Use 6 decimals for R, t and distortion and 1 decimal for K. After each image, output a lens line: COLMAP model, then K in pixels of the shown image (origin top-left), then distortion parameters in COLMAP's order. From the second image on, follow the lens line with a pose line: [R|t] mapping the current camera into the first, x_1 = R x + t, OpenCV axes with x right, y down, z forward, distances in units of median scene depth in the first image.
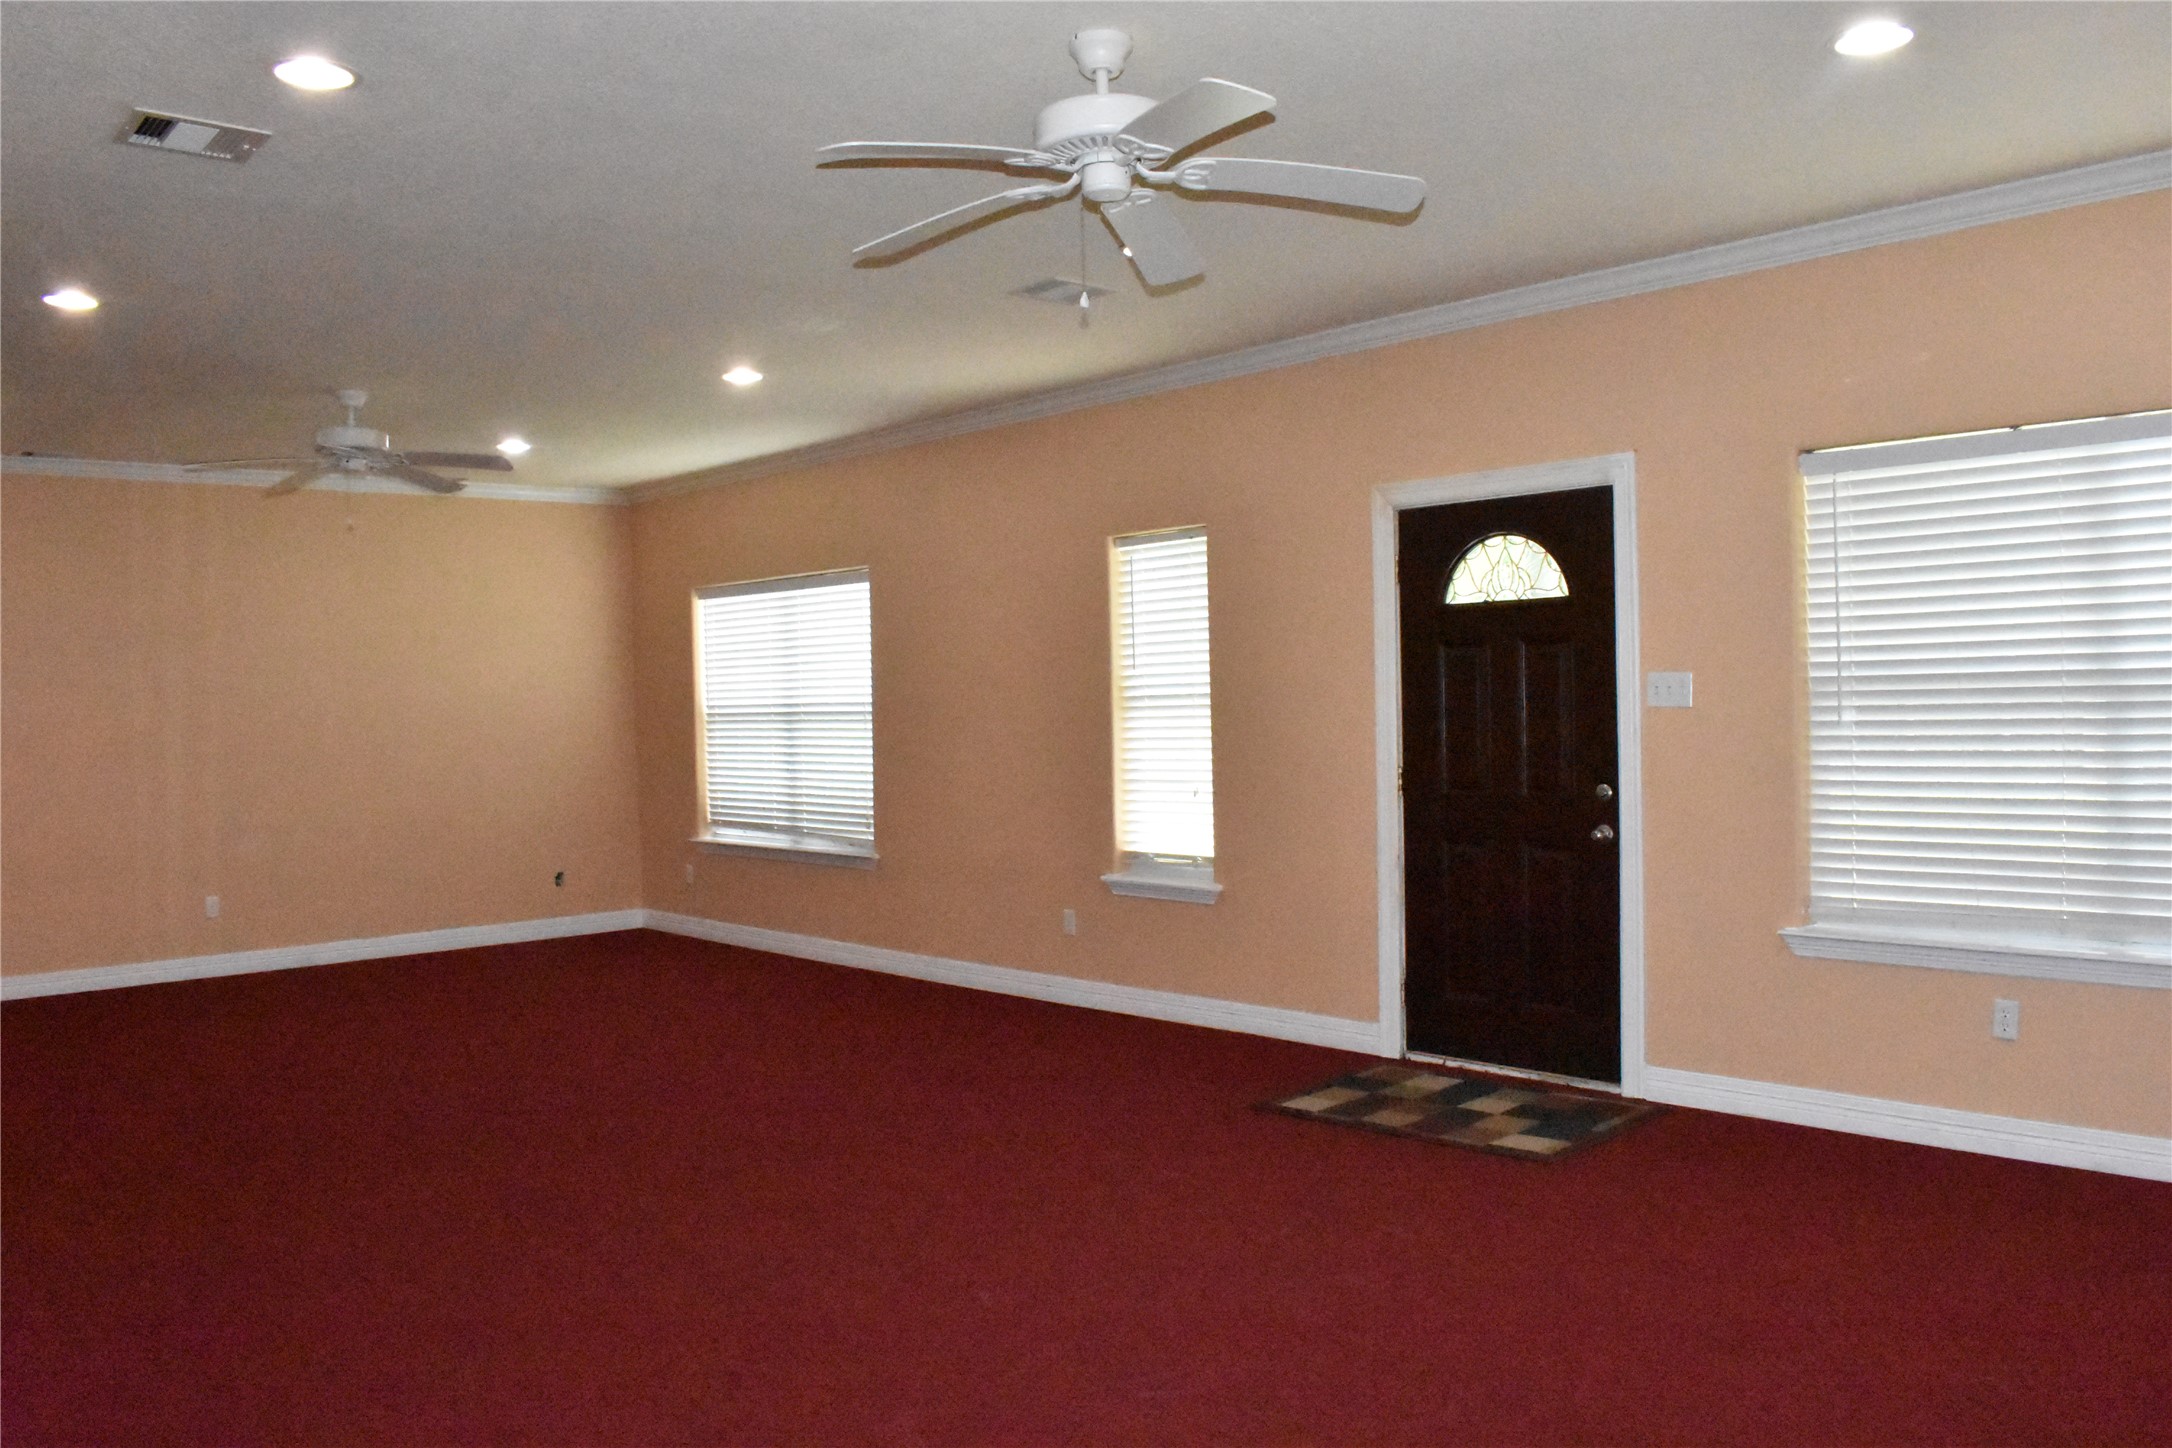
lens RADIAL K [[1649.6, 0, 1094.6], [0, 1649.6, 700.6], [0, 0, 1]] dist [0.006833, 0.007176]
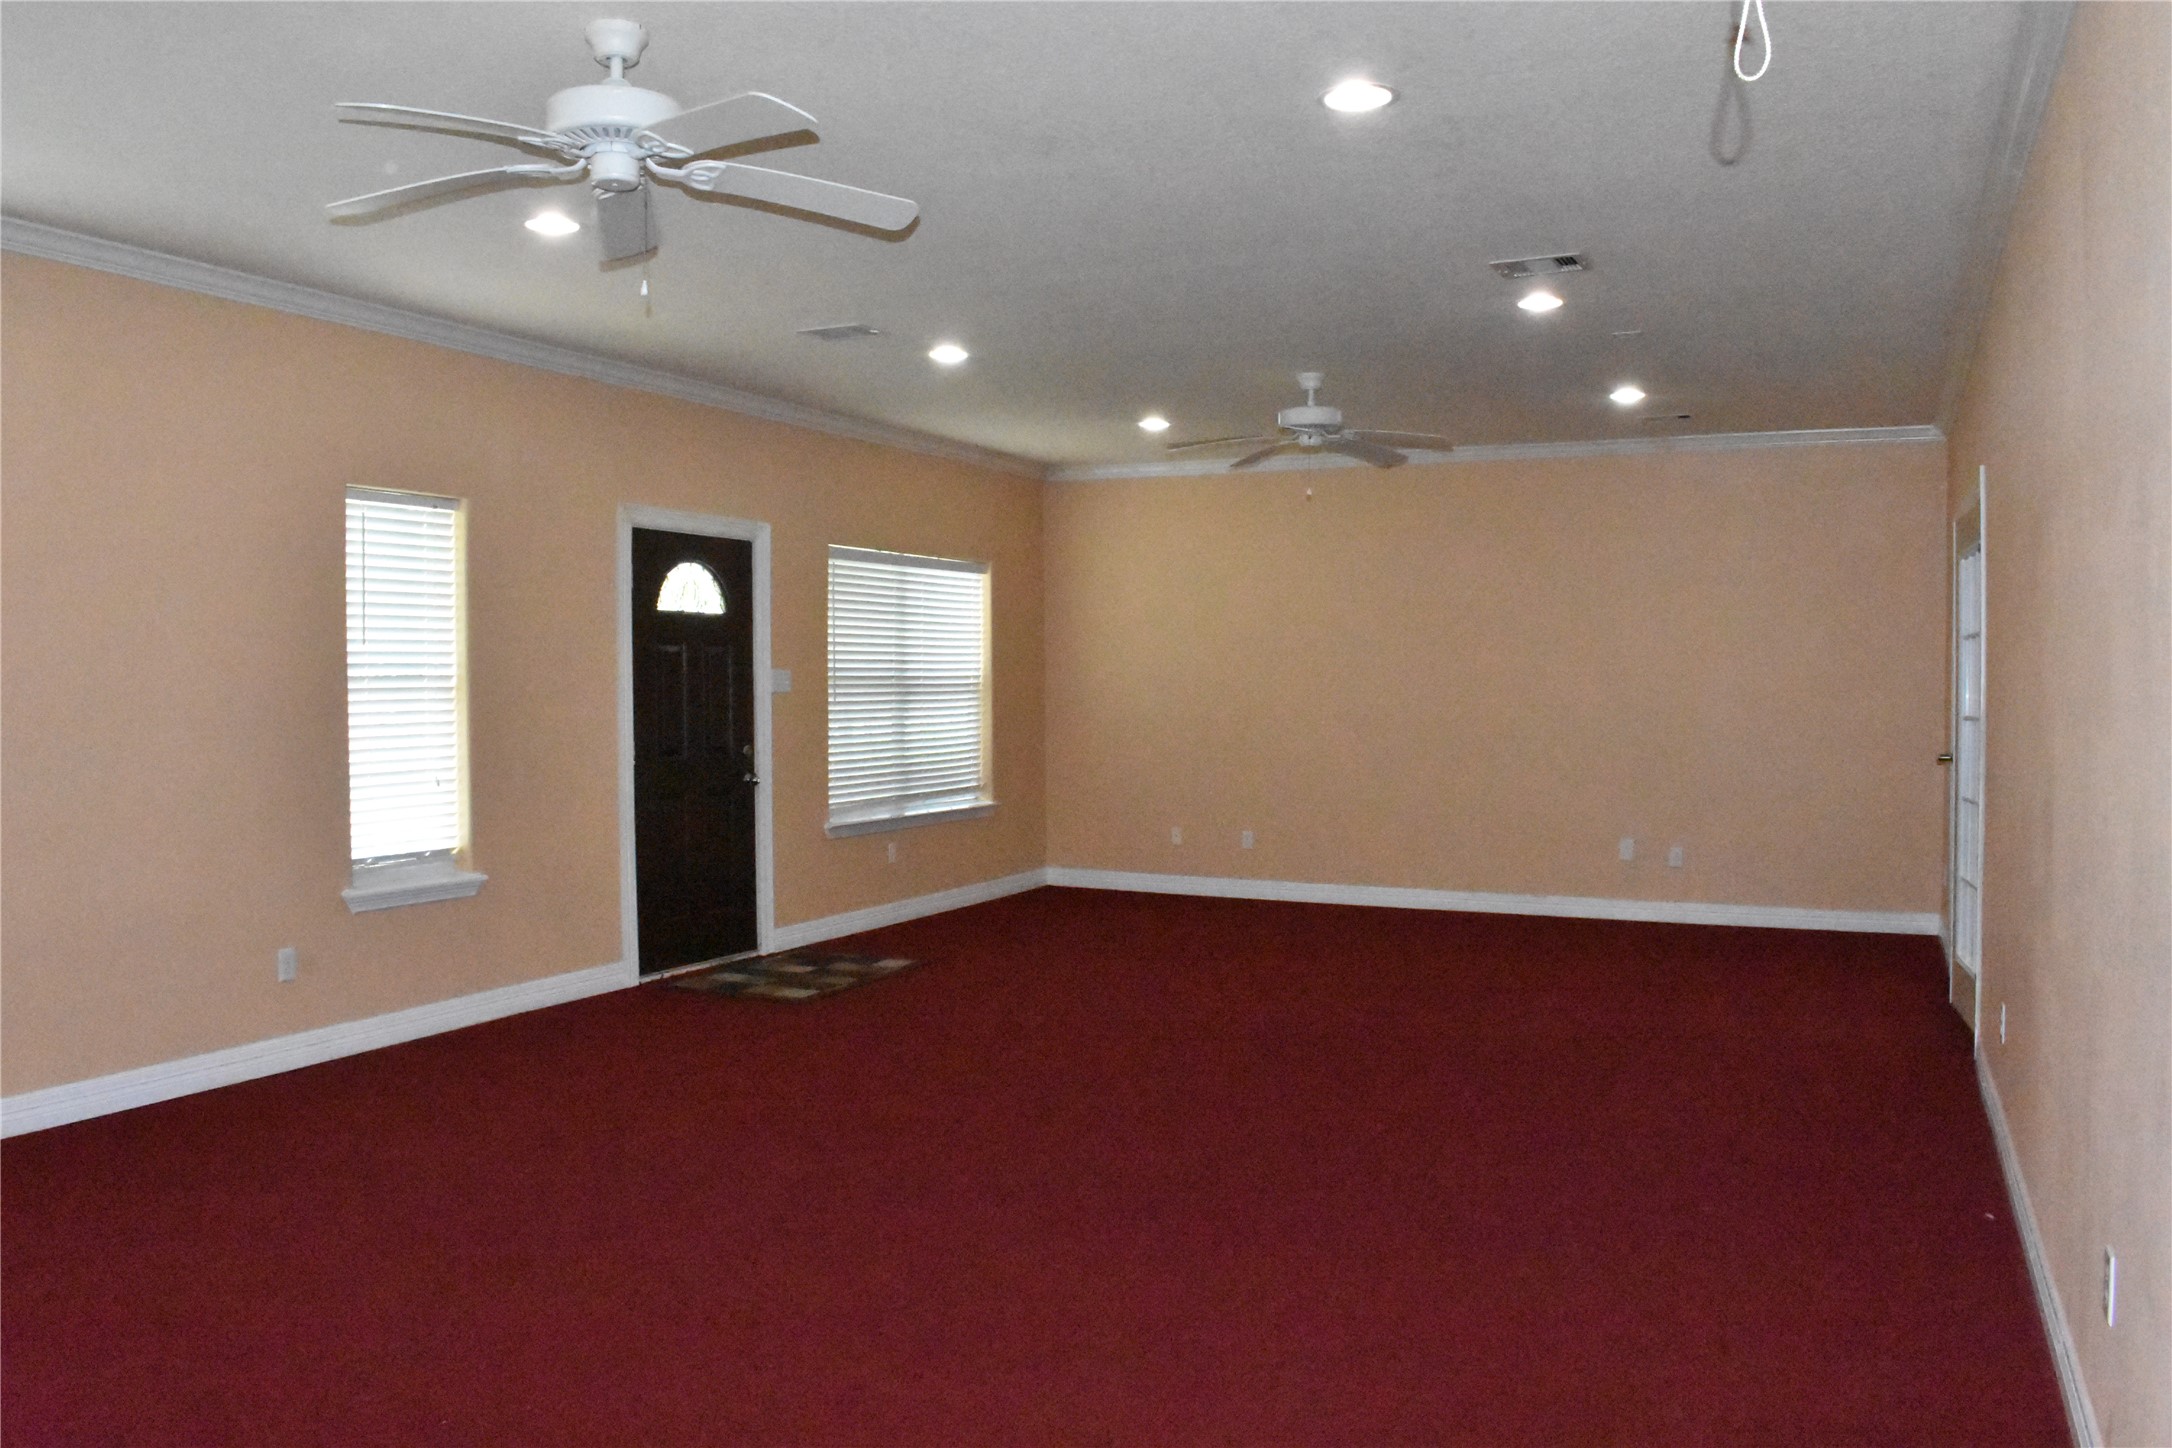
lens RADIAL K [[1685.9, 0, 1099.6], [0, 1685.9, 740.2], [0, 0, 1]] dist [-0.101128, 0.014807]
pose [[-0.339391, -0.006240, 0.940625, -1.087142], [0.014189, 0.999830, 0.011752, 0.030016], [-0.940538, 0.017336, -0.339245, 1.110879]]
